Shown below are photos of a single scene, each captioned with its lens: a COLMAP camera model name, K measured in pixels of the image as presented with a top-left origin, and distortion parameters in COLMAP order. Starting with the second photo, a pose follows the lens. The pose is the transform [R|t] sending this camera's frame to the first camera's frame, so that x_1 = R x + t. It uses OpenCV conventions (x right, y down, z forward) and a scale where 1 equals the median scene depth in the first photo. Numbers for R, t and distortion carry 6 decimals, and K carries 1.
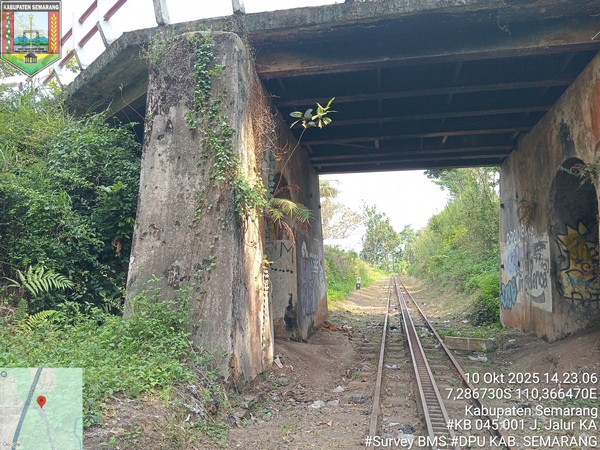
lens RADIAL K [[452.7, 0, 300.0], [0, 452.7, 225.0], [0, 0, 1]] dist [0.078855, -0.143643]
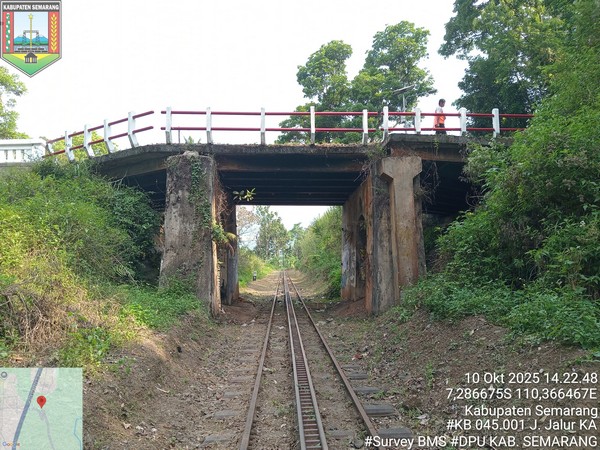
lens RADIAL K [[452.7, 0, 300.0], [0, 452.7, 225.0], [0, 0, 1]] dist [0.078855, -0.143643]
pose [[0.971795, 0.025962, 0.234392, -0.167497], [-0.028692, 0.999554, 0.008244, -0.095300], [-0.234074, -0.014737, 0.972107, -0.890818]]
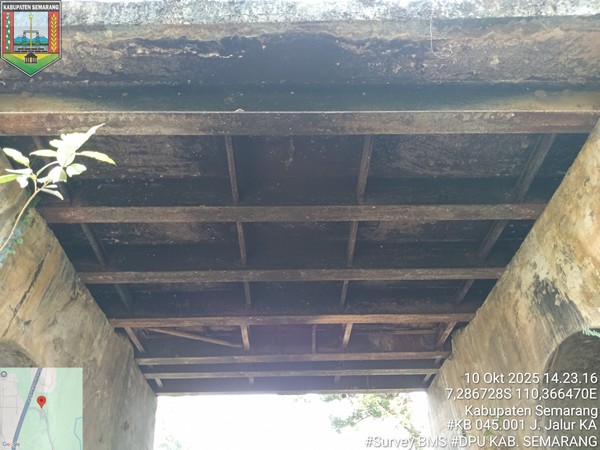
lens RADIAL K [[452.7, 0, 300.0], [0, 452.7, 225.0], [0, 0, 1]] dist [0.078855, -0.143643]
pose [[0.977207, 0.116437, 0.177506, 0.143932], [-0.006667, 0.852579, -0.522556, 0.024254], [-0.212183, 0.509462, 0.833923, 0.480289]]
